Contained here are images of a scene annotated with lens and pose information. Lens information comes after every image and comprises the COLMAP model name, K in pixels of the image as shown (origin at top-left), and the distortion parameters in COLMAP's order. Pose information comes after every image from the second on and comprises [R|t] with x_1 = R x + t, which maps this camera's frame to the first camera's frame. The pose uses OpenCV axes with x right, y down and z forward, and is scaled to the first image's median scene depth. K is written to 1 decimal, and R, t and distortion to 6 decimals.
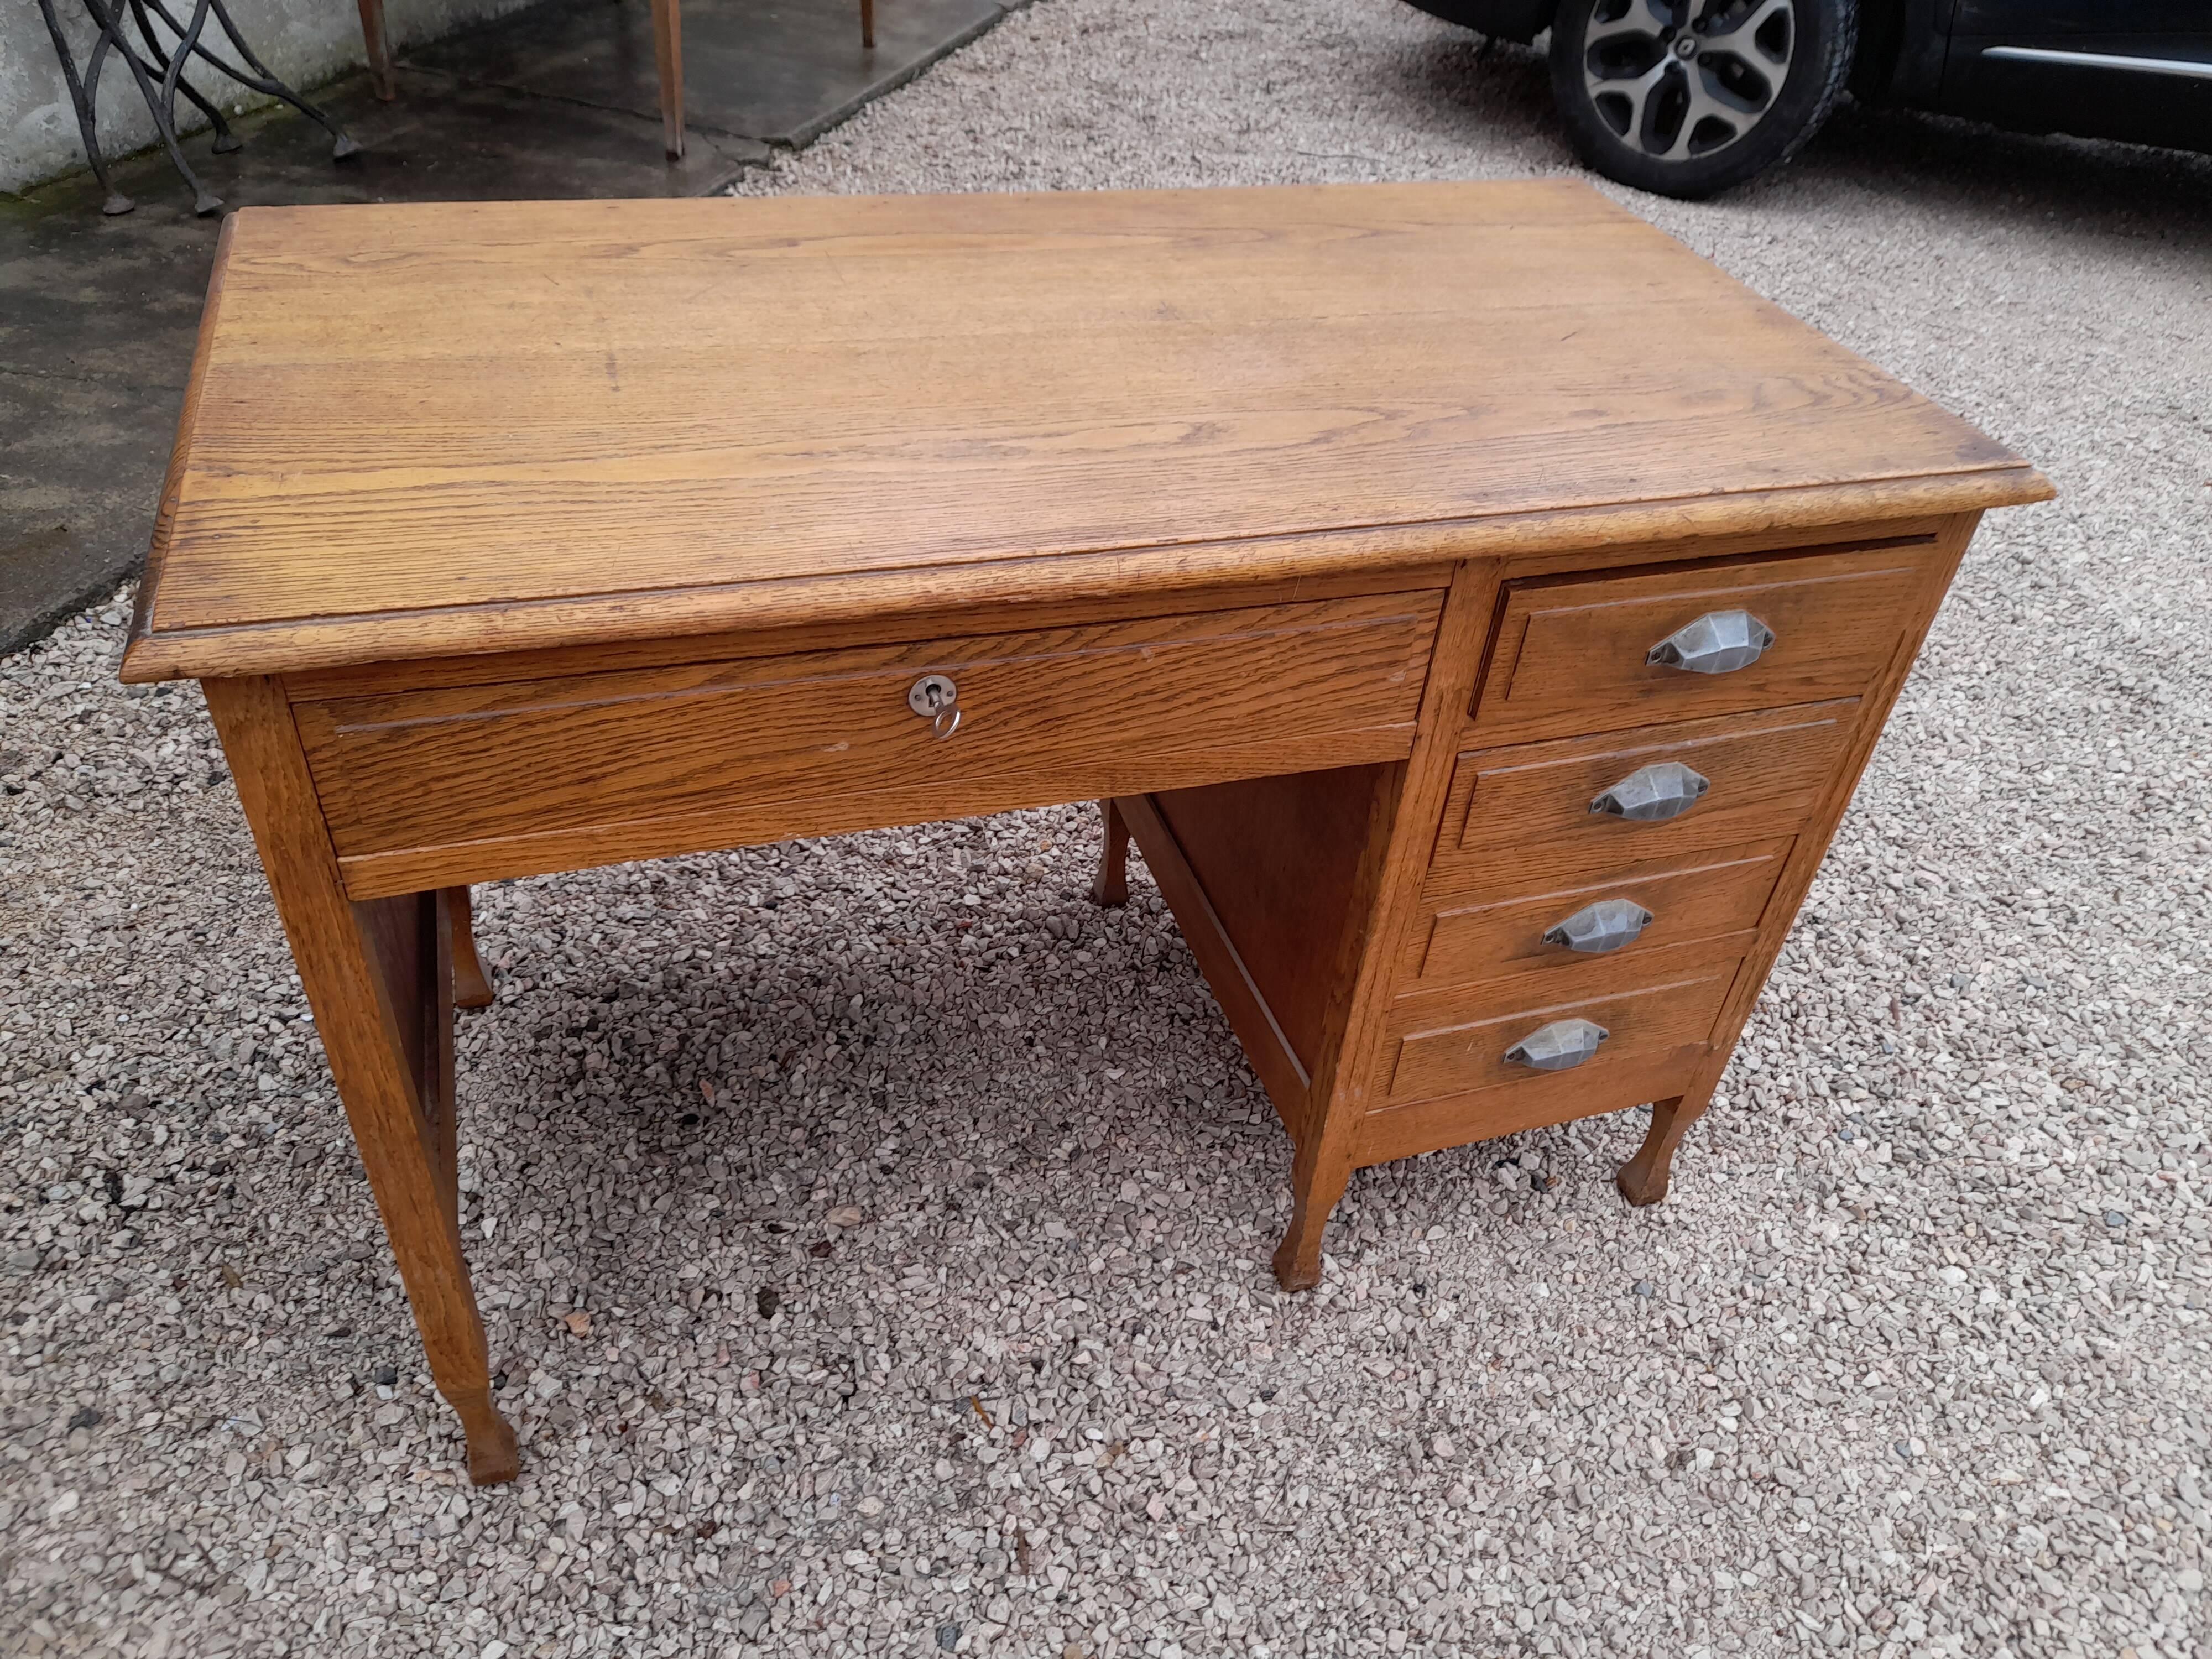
lens RADIAL K [[1612.5, 0, 1112.9], [0, 1612.5, 861.8], [0, 0, 1]] dist [0.029778, -0.021786]
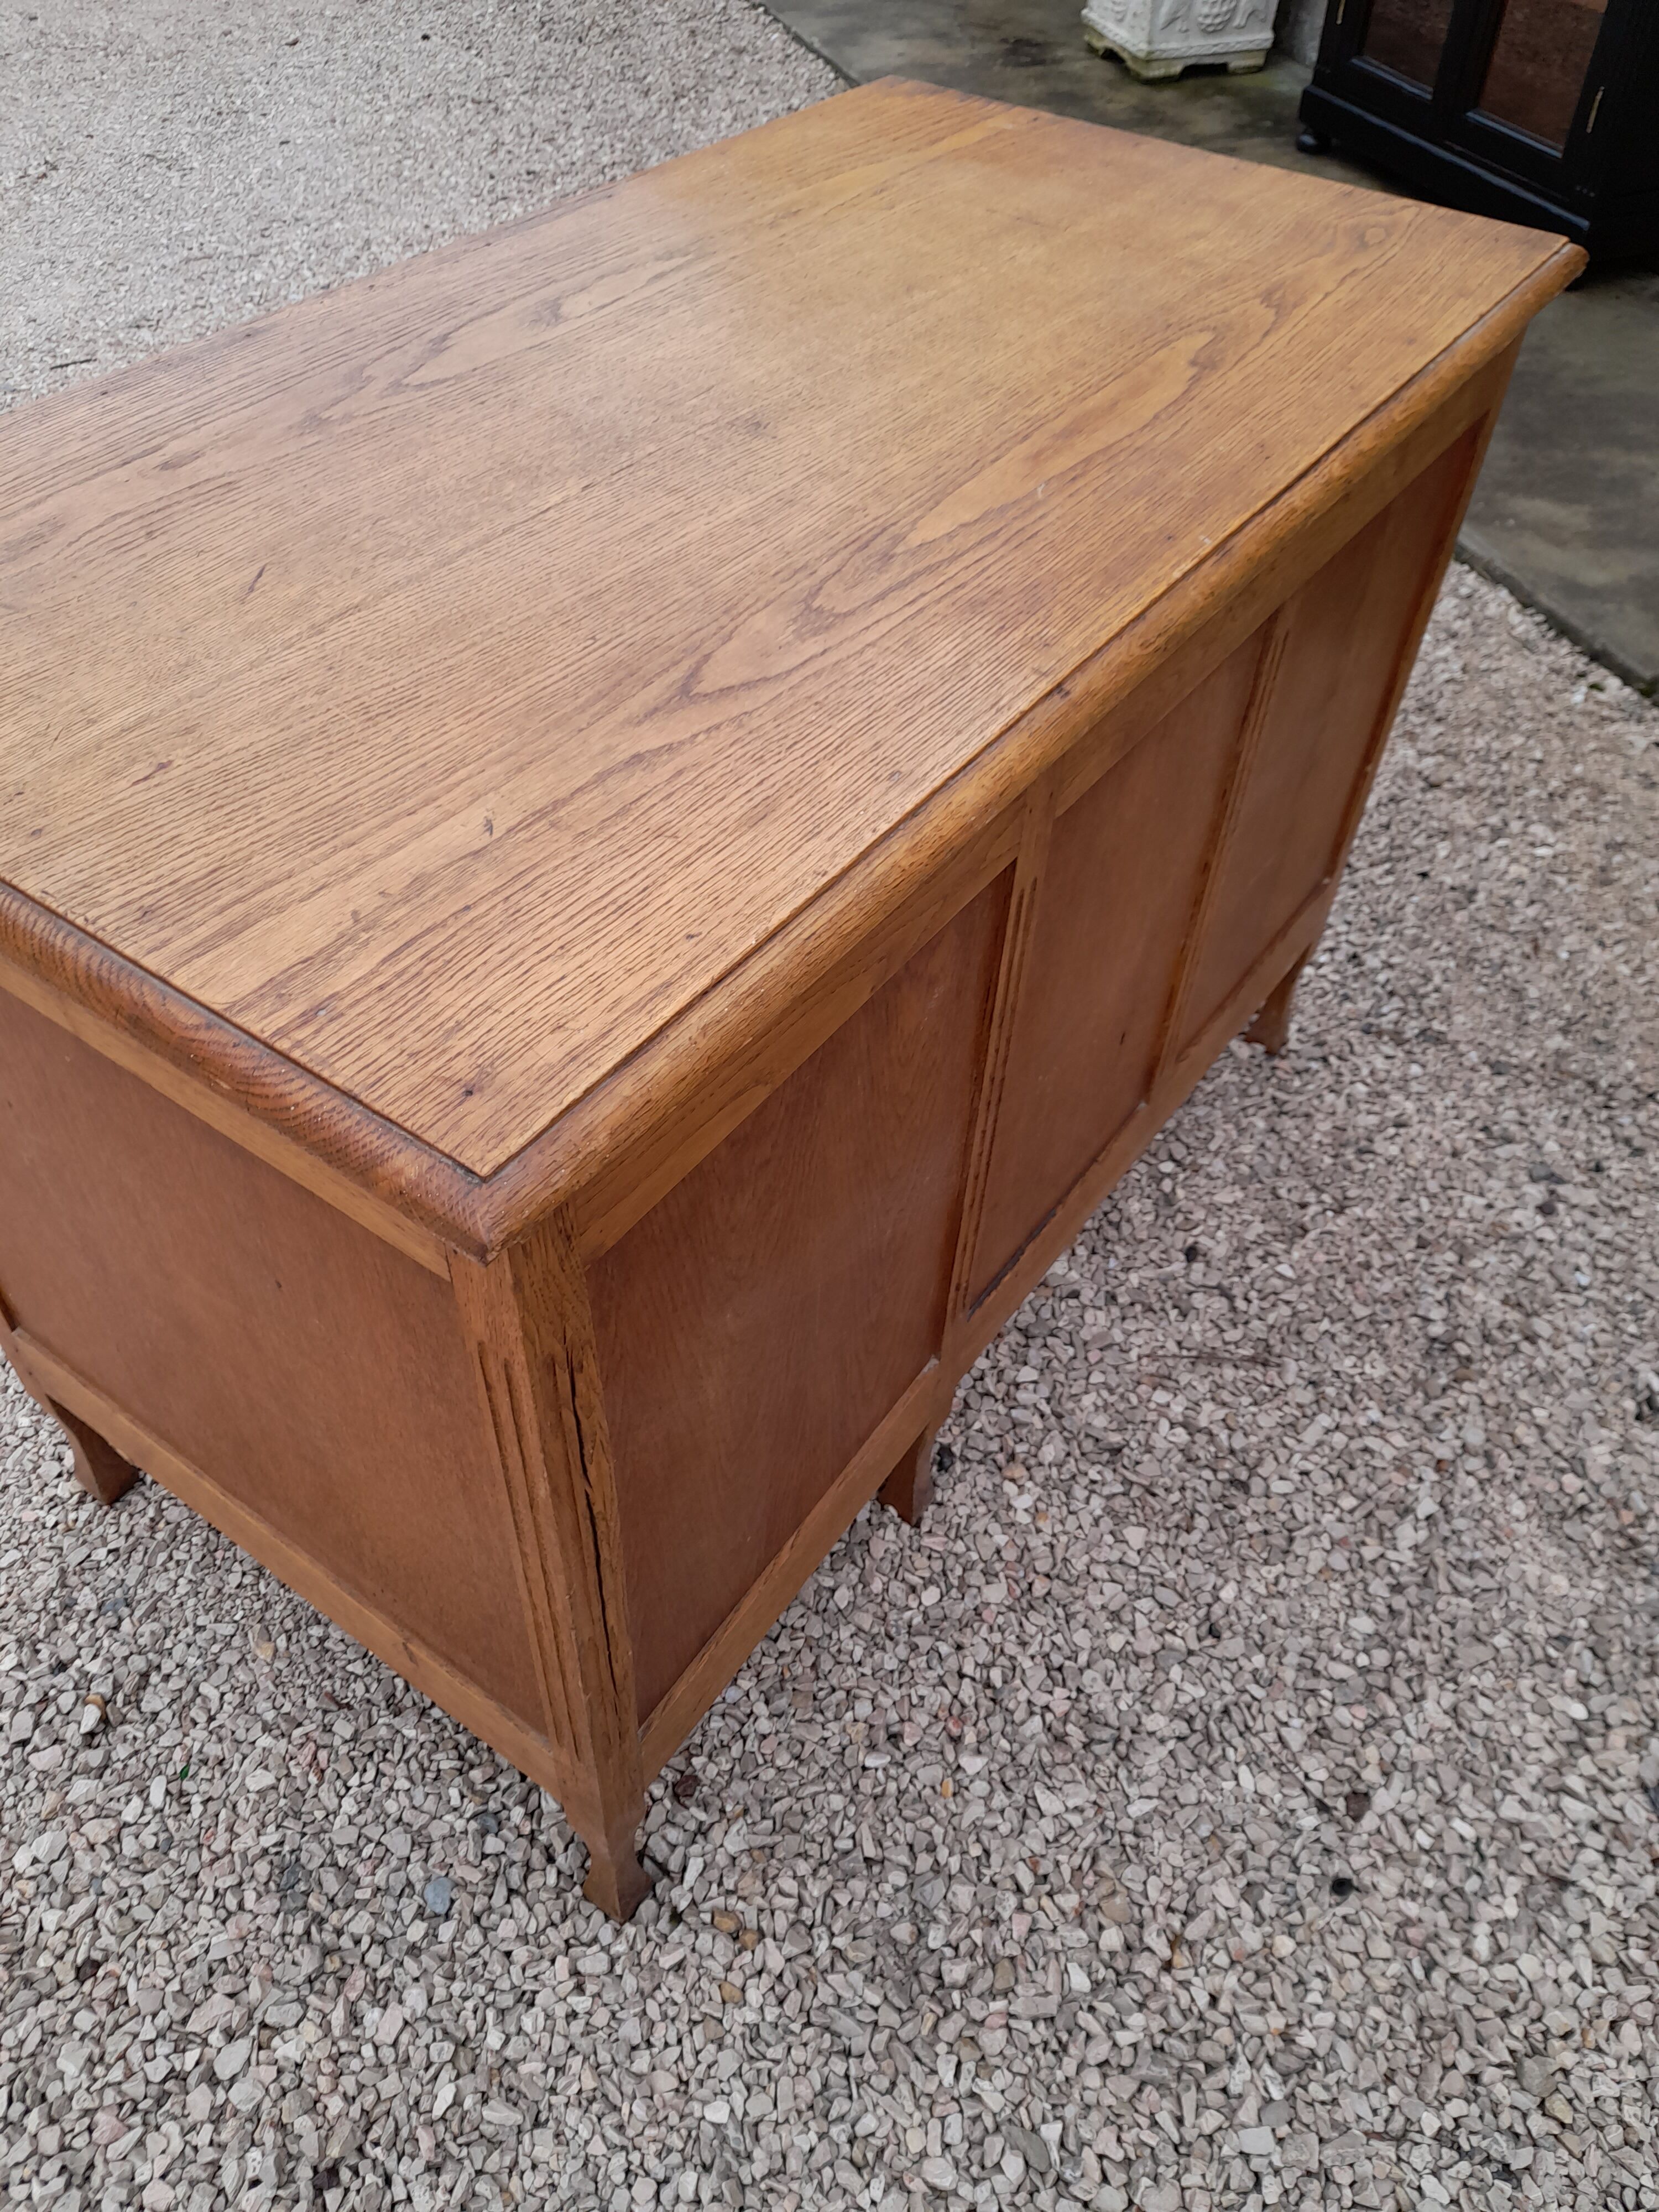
lens RADIAL K [[1620.4, 0, 830.5], [0, 1620.4, 1123.8], [0, 0, 1]] dist [0.026822, -0.023577]
pose [[-0.797832, 0.358560, -0.484663, 0.456093], [-0.456631, 0.165501, 0.874127, -0.893465], [0.393639, 0.918719, 0.031688, 1.175896]]
